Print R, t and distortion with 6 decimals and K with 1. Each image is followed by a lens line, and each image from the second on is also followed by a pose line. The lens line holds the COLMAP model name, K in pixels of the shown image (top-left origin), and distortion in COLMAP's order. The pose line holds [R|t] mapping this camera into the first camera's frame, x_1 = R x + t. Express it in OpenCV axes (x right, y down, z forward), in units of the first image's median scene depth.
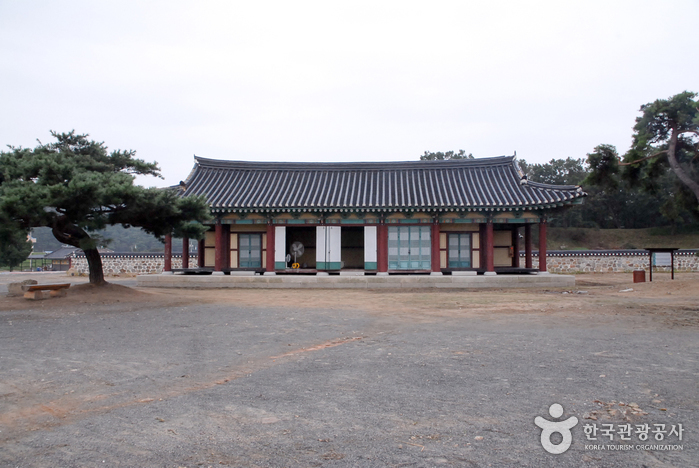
lens RADIAL K [[559.3, 0, 349.5], [0, 559.3, 234.0], [0, 0, 1]] dist [-0.132901, 0.012066]
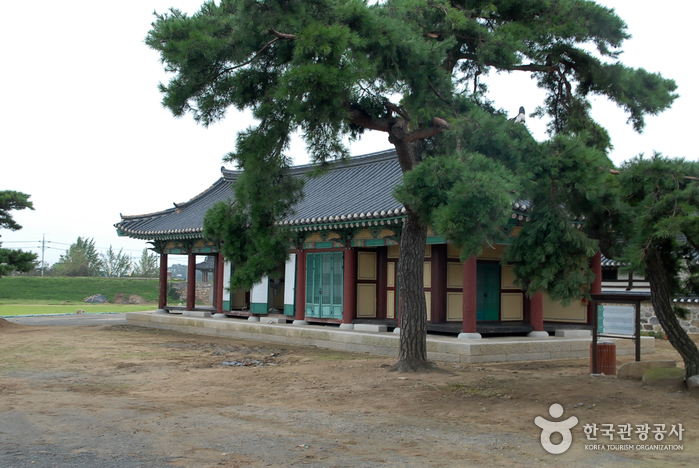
lens RADIAL K [[892.0, 0, 349.5], [0, 892.0, 234.0], [0, 0, 1]] dist [-0.011170, -0.035693]
pose [[0.633322, -0.032577, -0.773202, 0.950368], [0.012763, 0.999417, -0.031654, -0.002207], [0.773783, 0.010179, 0.633369, 0.349030]]
